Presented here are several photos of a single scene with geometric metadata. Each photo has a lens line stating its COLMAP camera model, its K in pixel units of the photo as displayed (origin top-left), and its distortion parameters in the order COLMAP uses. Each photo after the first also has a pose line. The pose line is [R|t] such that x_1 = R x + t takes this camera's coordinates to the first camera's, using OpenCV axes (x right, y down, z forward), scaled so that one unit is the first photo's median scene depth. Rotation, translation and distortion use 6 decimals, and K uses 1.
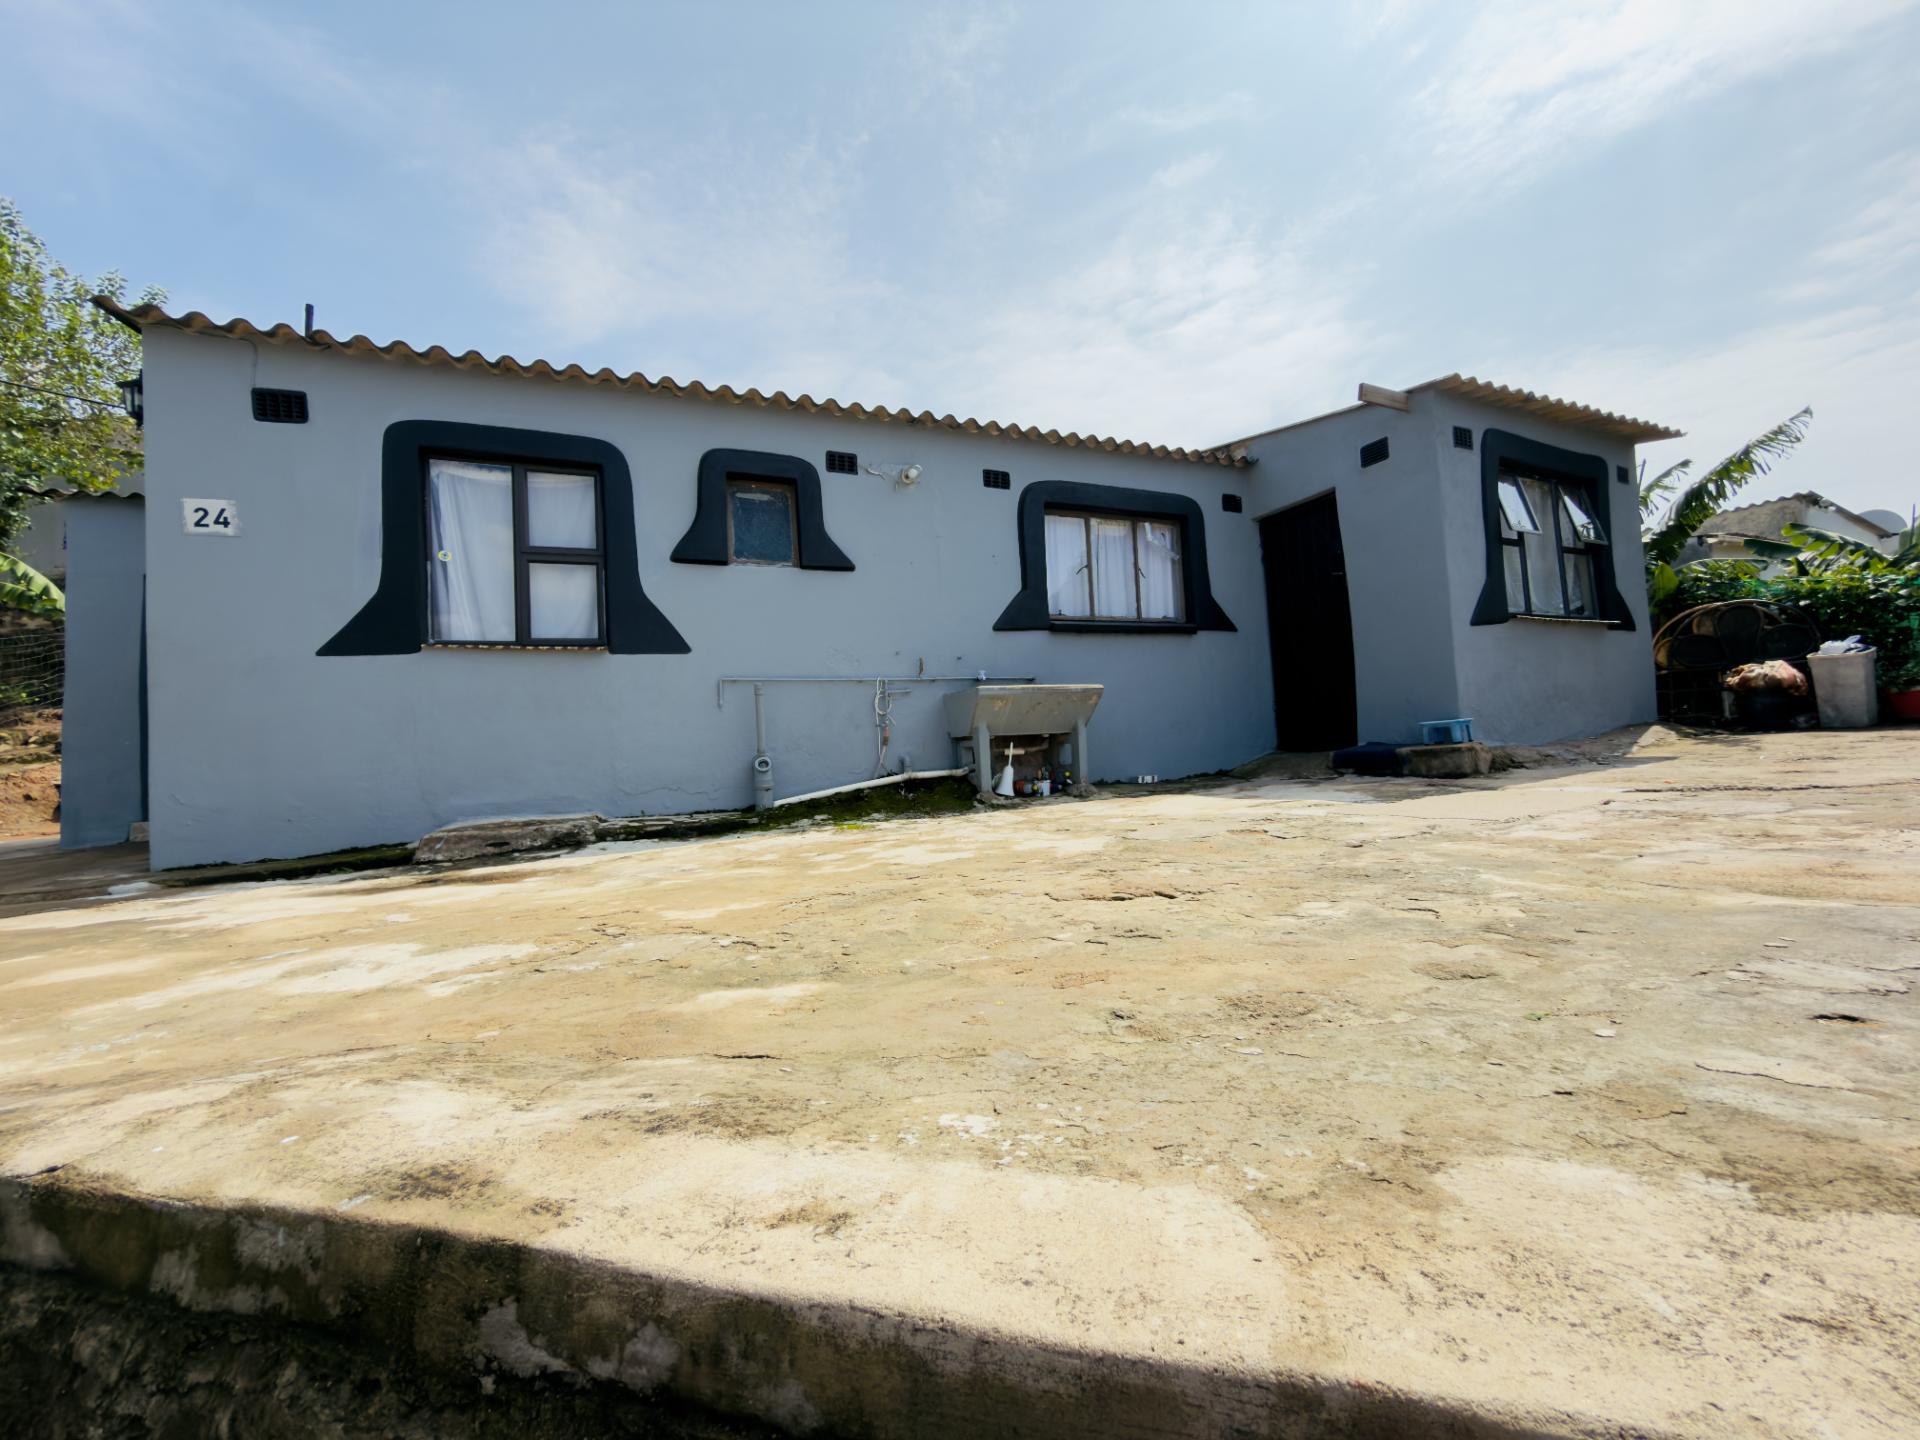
lens RADIAL K [[765.9, 0, 956.1], [0, 765.9, 724.2], [0, 0, 1]] dist [-0.003603, -0.000507]
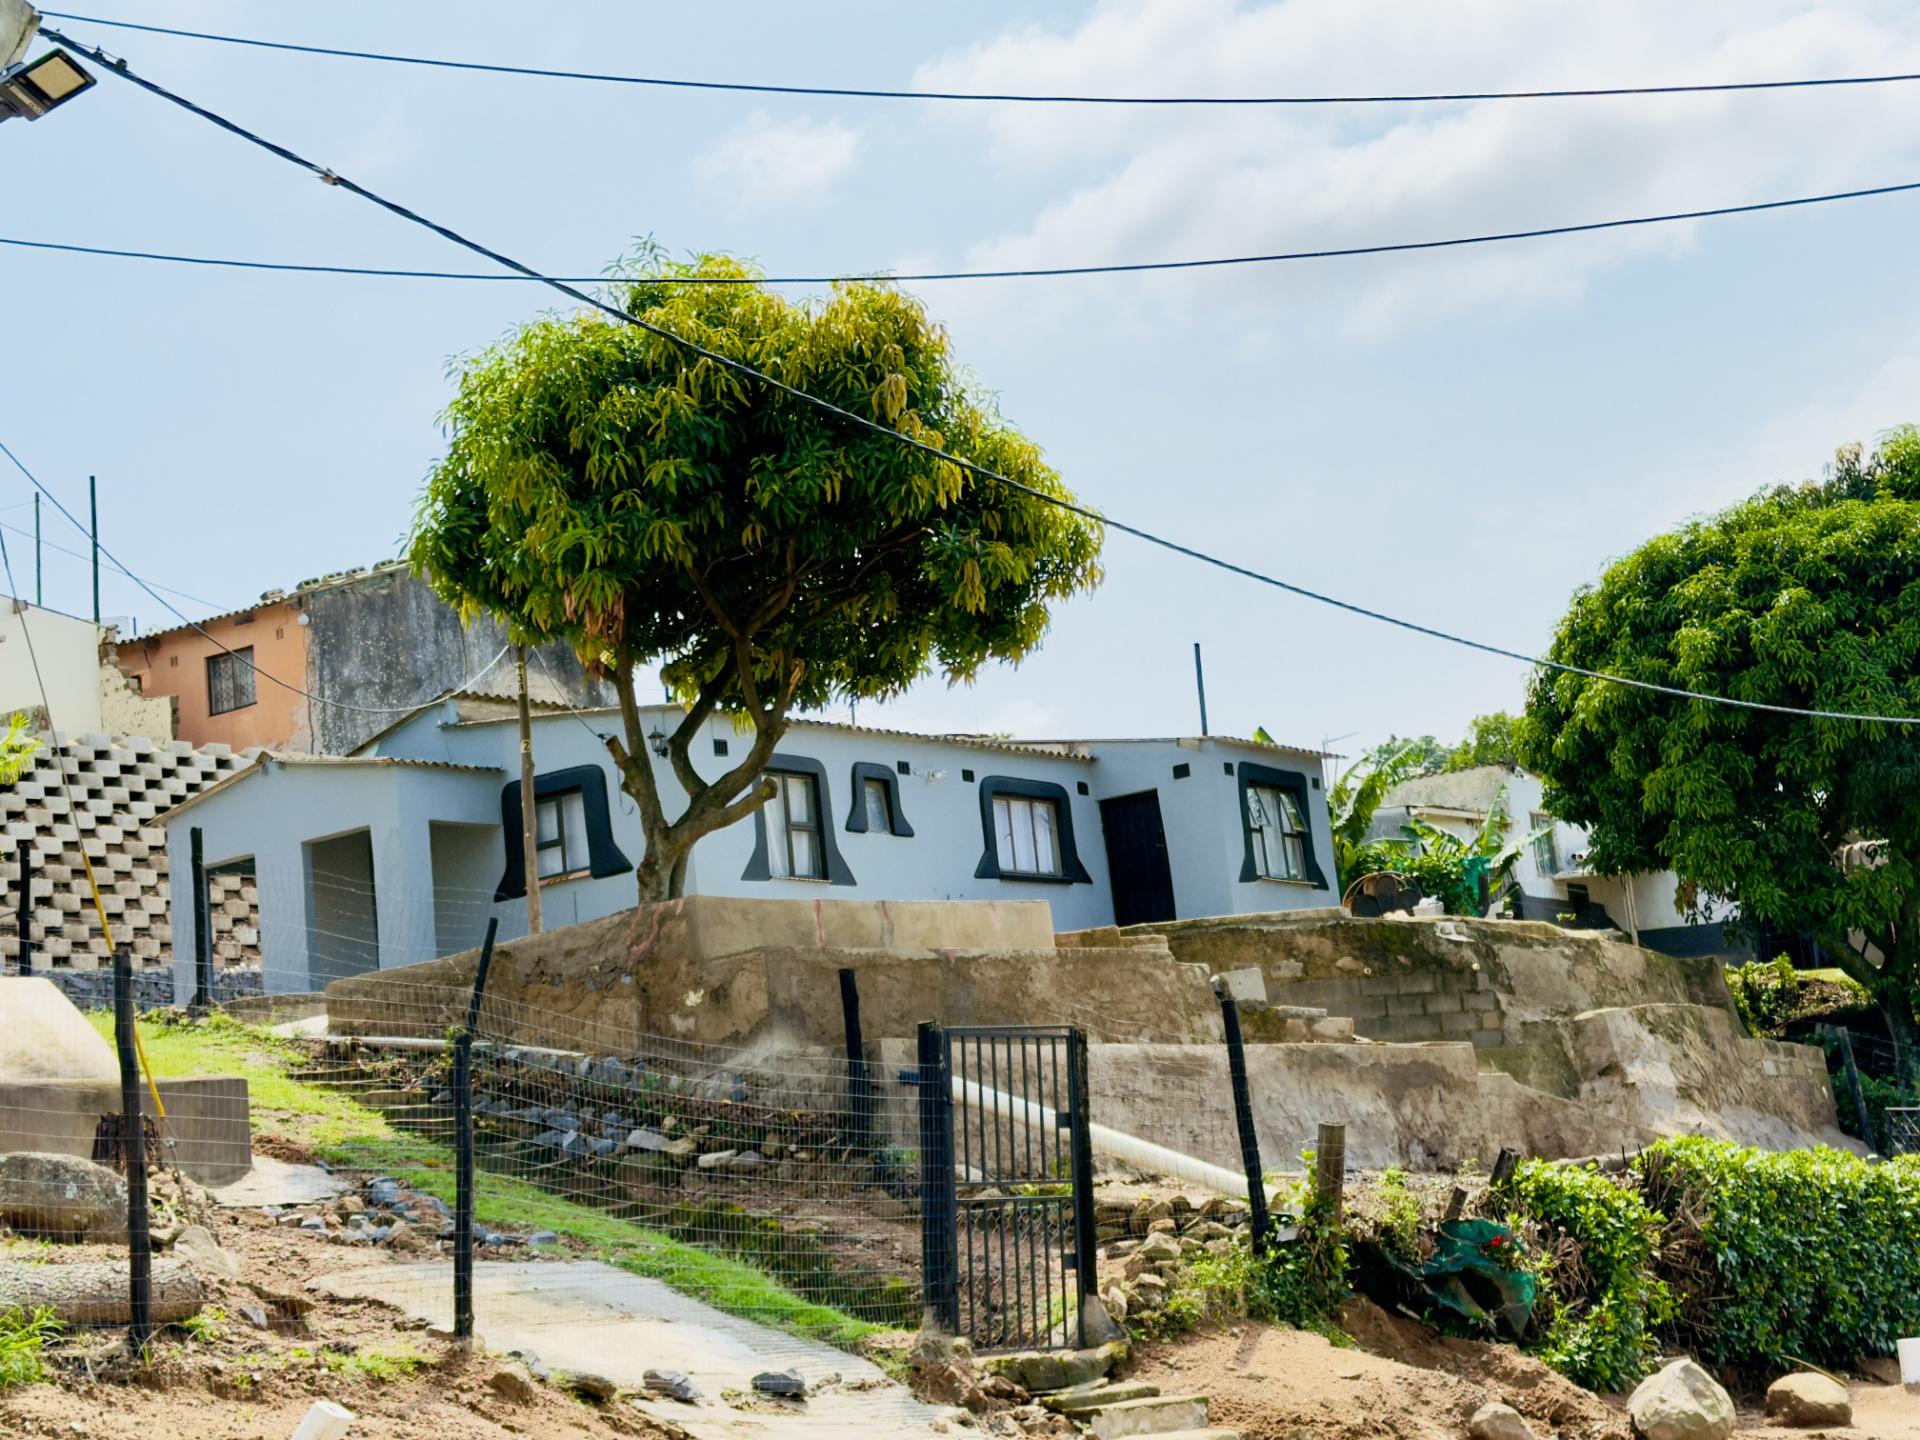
lens RADIAL K [[3202.3, 0, 959.6], [0, 3202.3, 720.1], [0, 0, 1]] dist [0.058579, 0.000000]
pose [[0.859388, 0.051964, 0.508676, -3.027105], [0.042440, 0.984141, -0.172236, 0.619137], [-0.509559, 0.169606, 0.843554, -4.104196]]
